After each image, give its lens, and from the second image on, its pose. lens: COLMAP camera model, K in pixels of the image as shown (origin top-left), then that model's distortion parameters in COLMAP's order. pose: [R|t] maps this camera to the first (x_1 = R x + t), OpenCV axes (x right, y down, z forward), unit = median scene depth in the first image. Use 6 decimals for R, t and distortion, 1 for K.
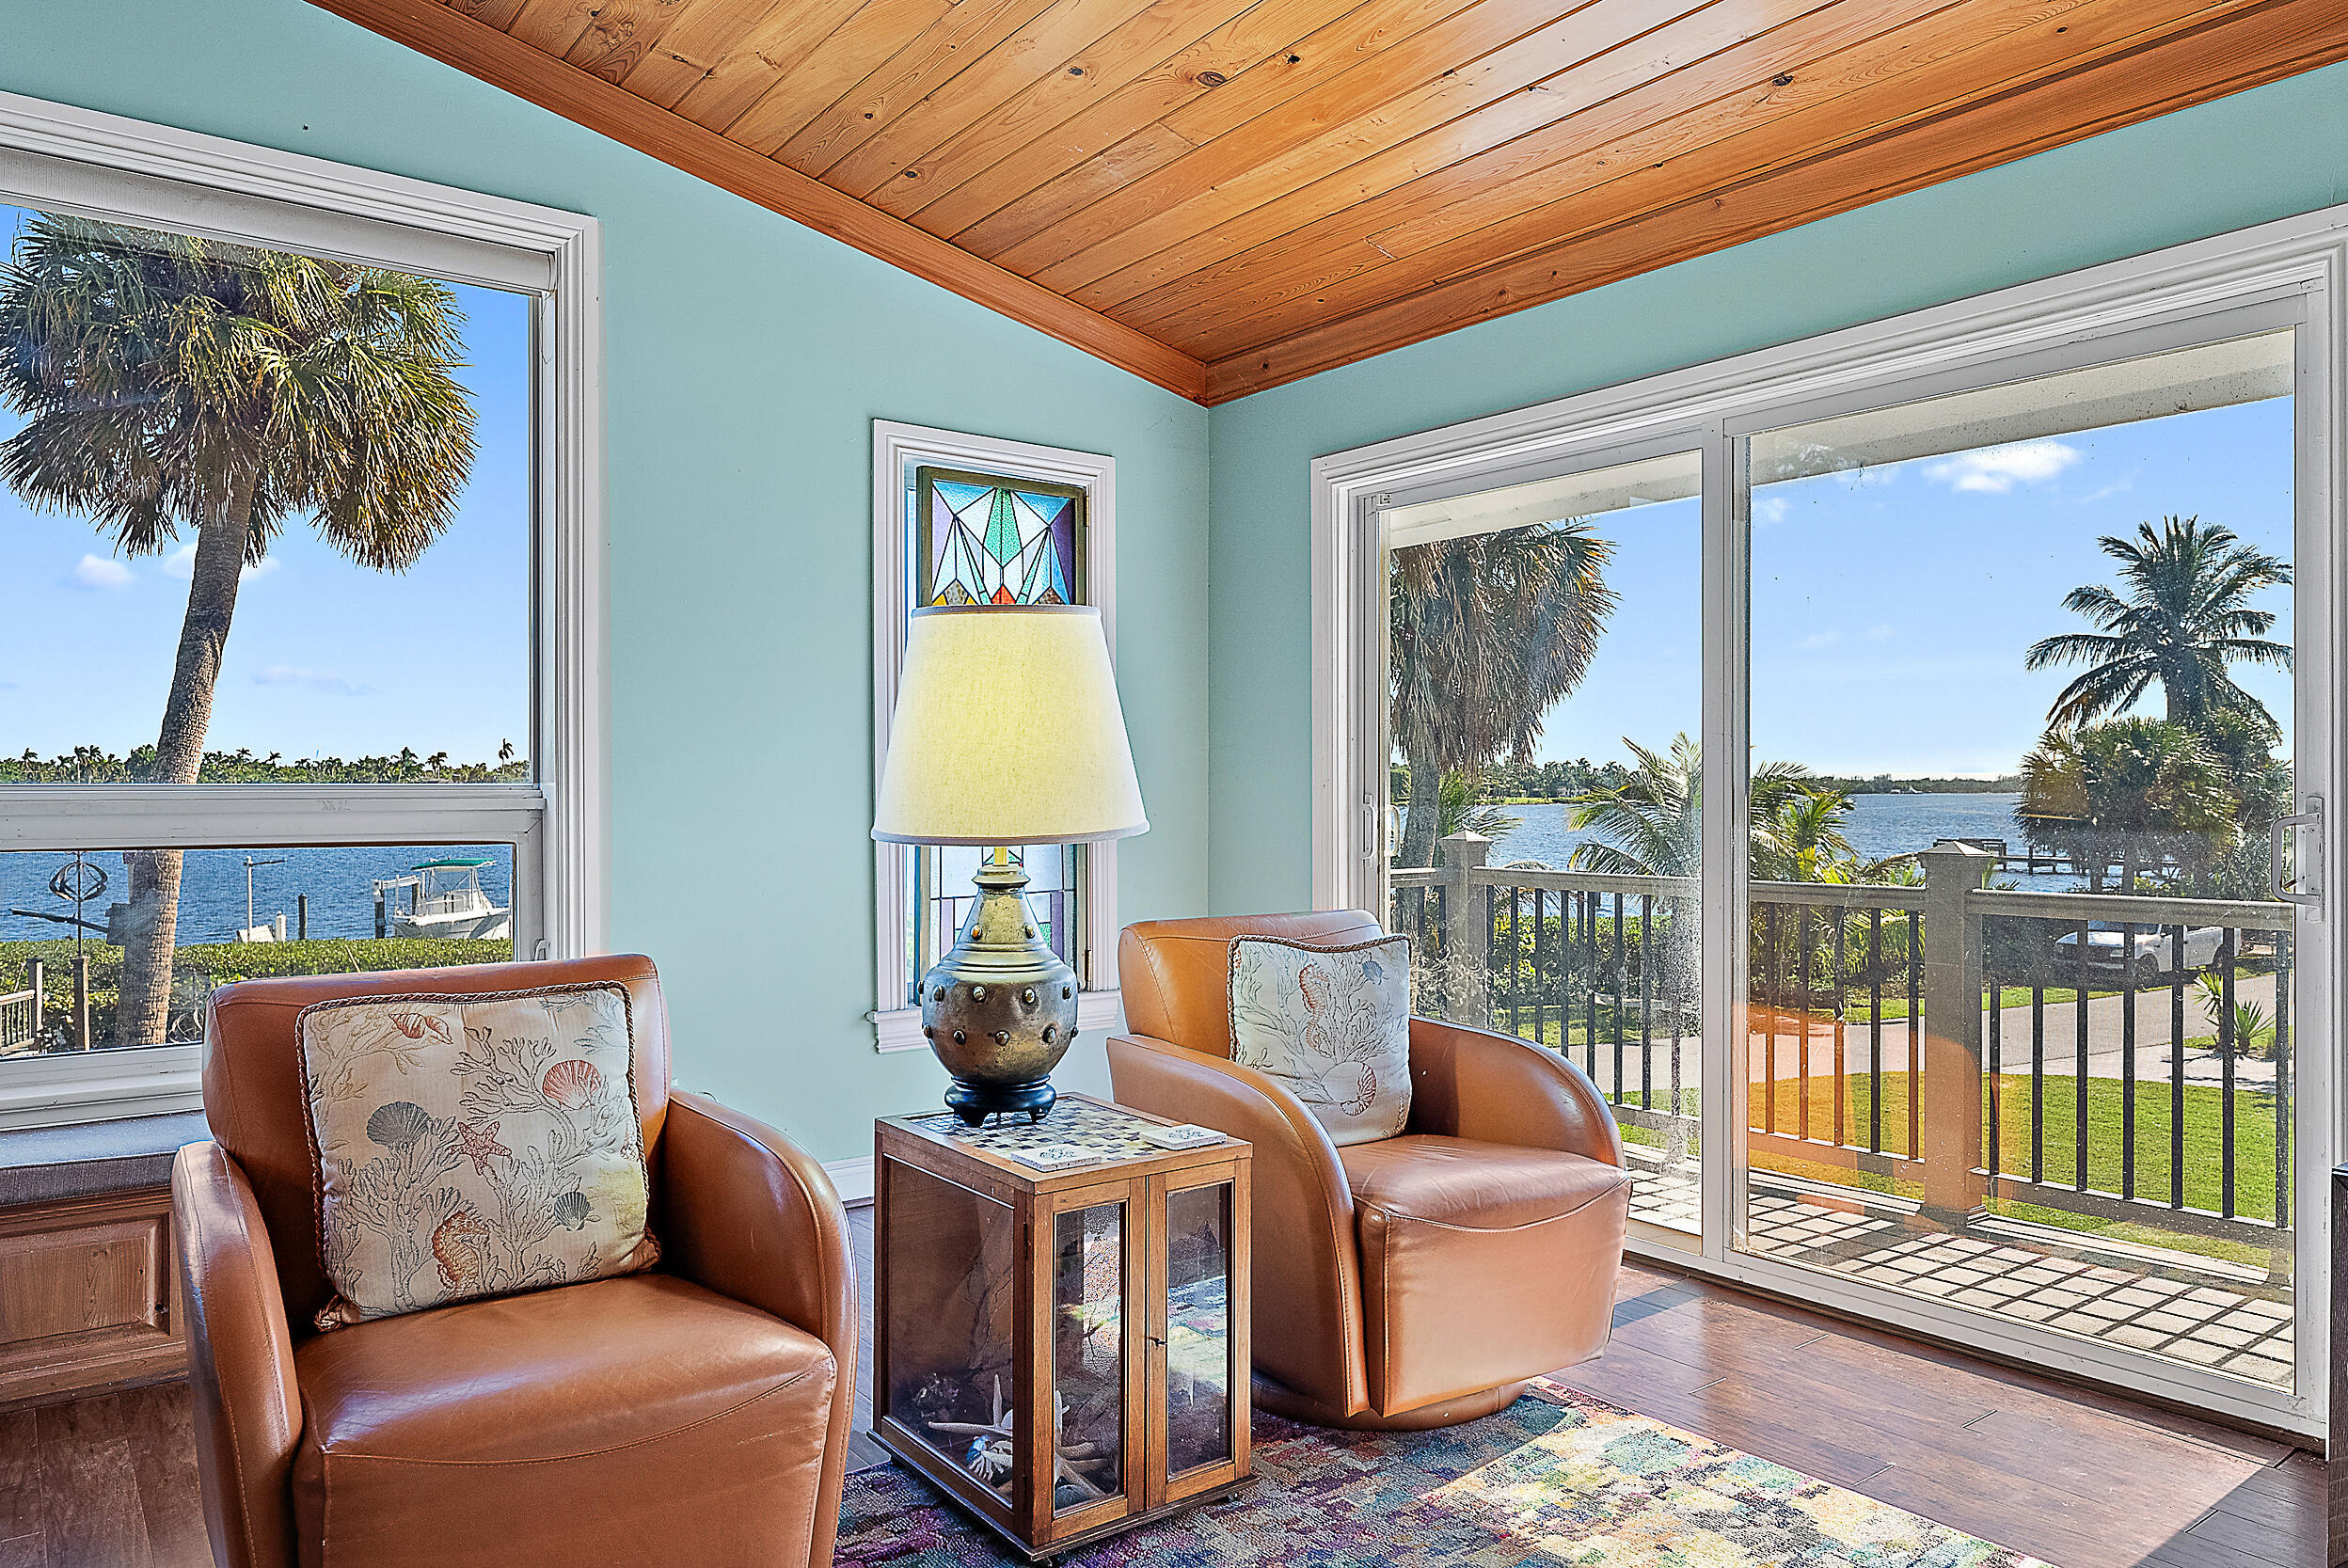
lens RADIAL K [[1554.6, 0, 1172.0], [0, 1554.6, 792.9], [0, 0, 1]] dist [-0.002497, -0.001192]
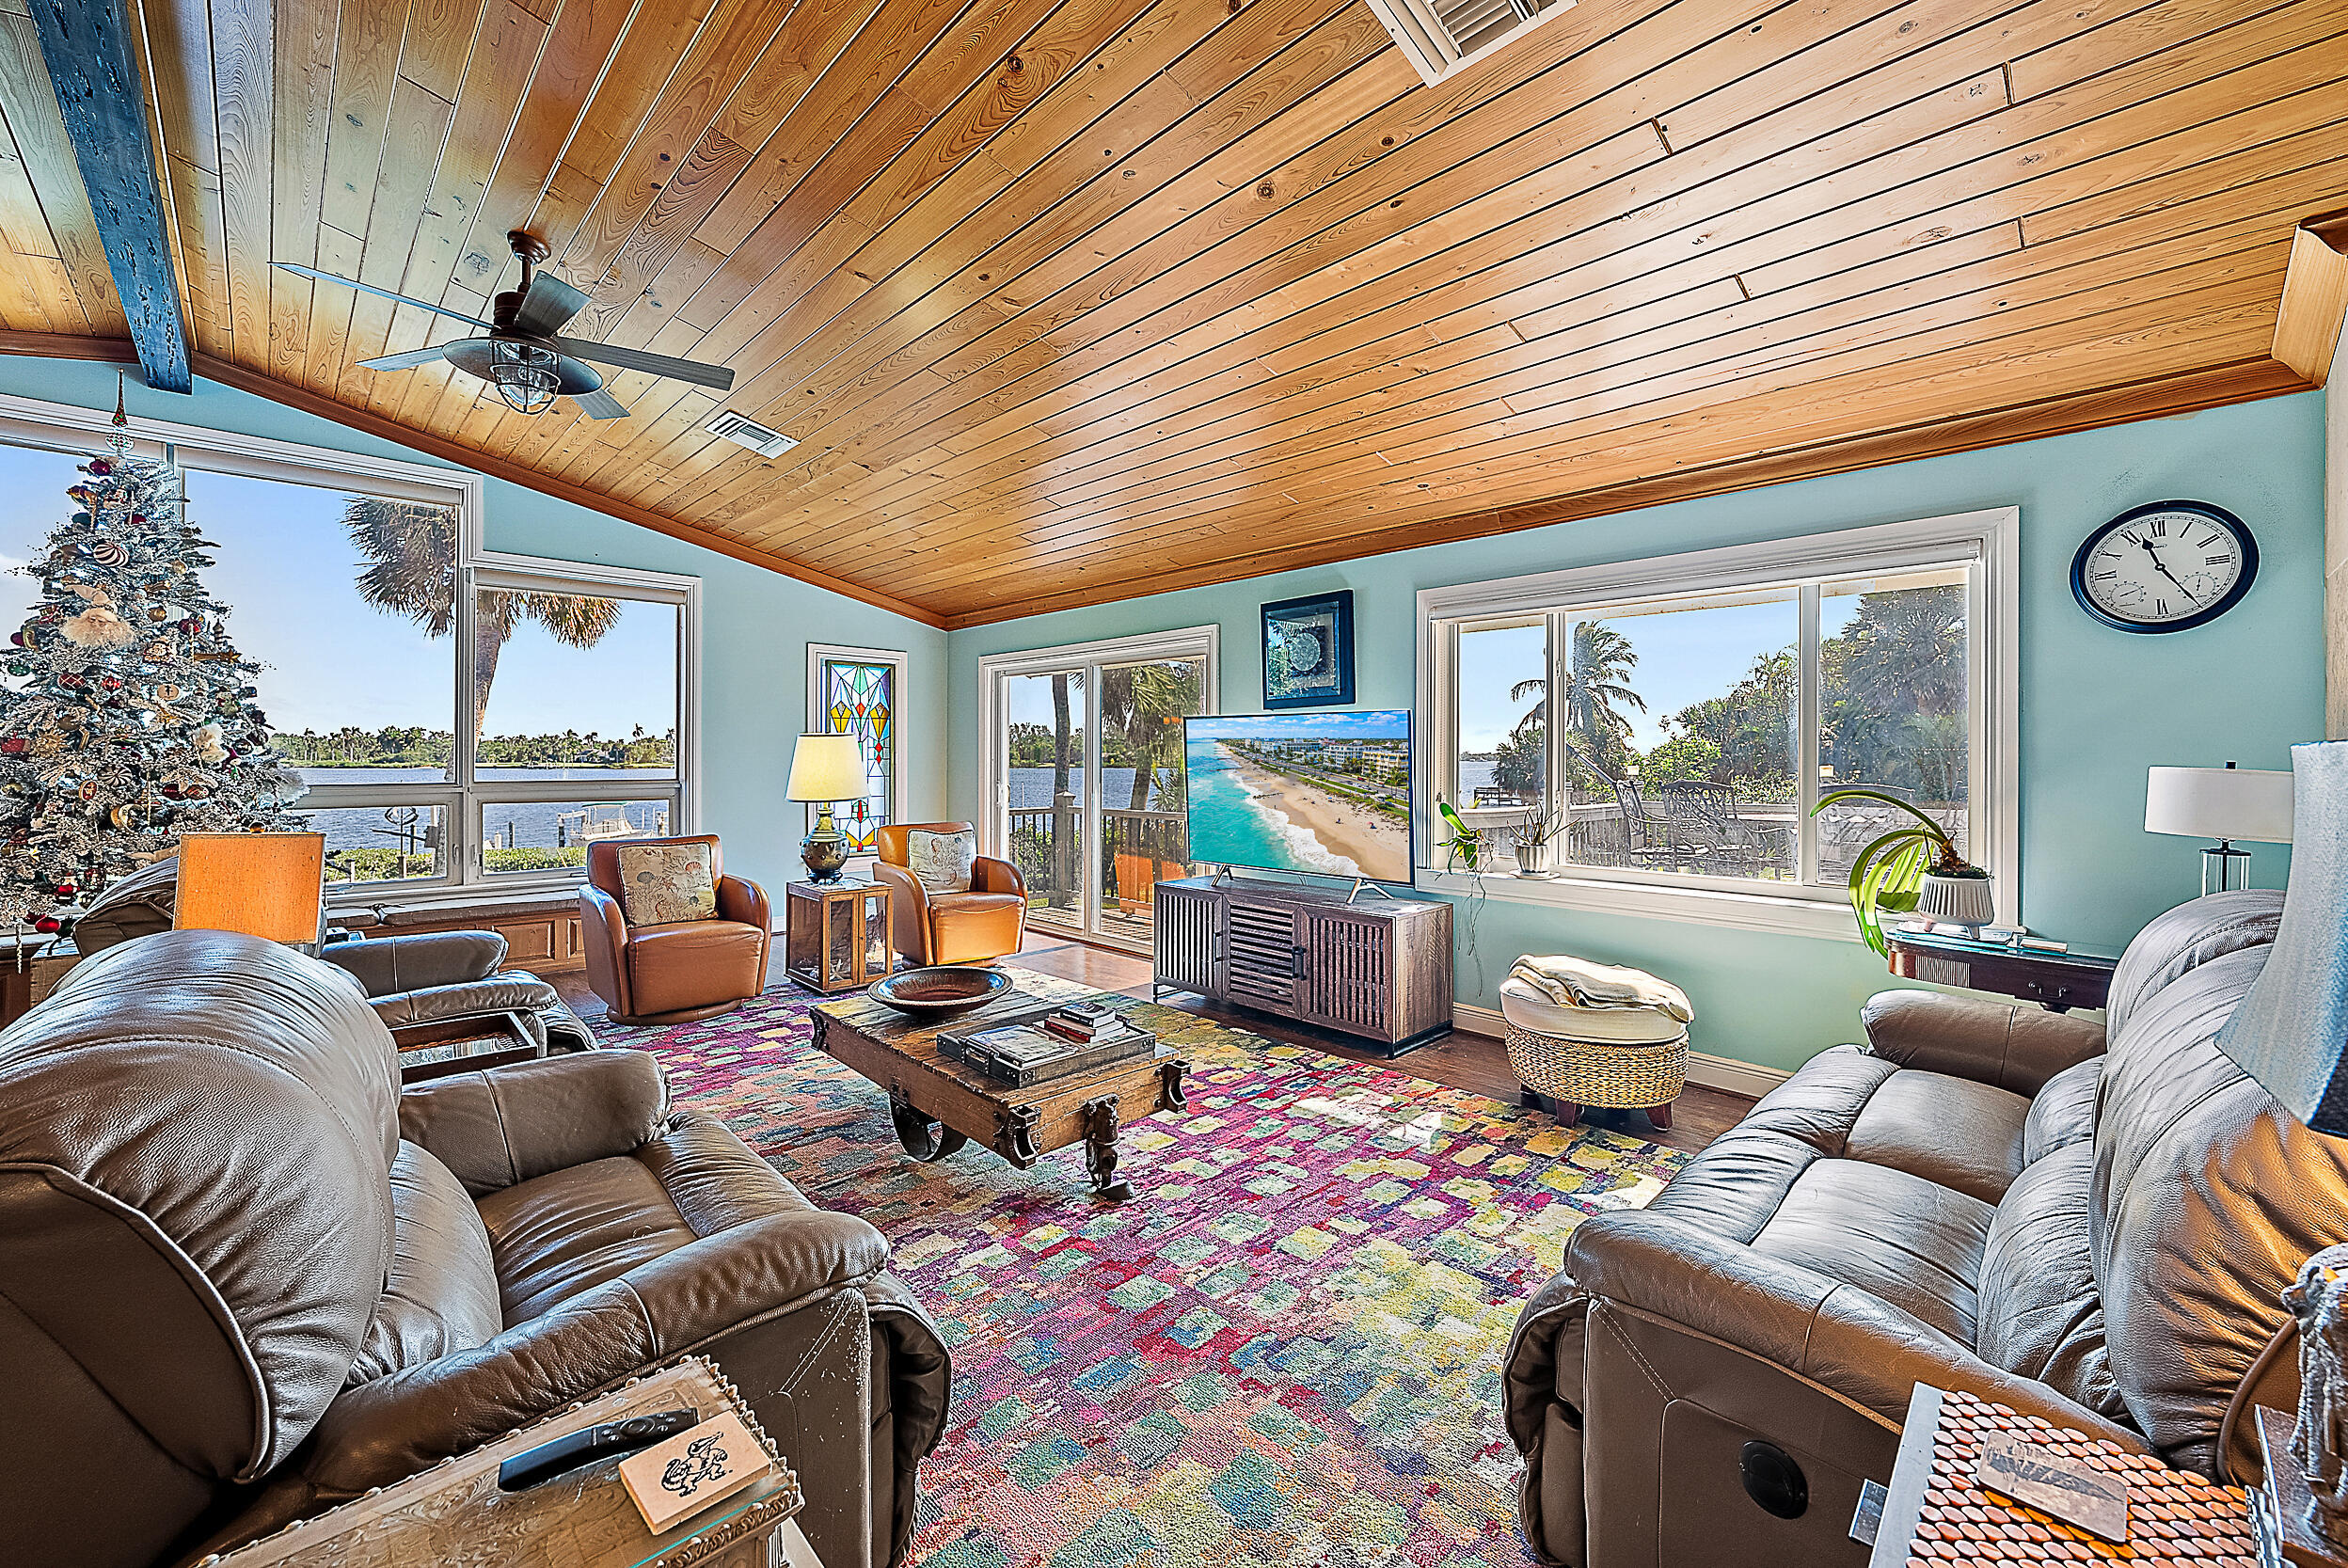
lens RADIAL K [[932.7, 0, 1177.6], [0, 932.7, 754.3], [0, 0, 1]] dist [-0.001109, 0.000047]
pose [[0.992712, 0.003879, 0.120446, 0.242512], [-0.003298, 0.999982, -0.005021, -0.037061], [-0.120464, 0.004587, 0.992707, -0.667742]]
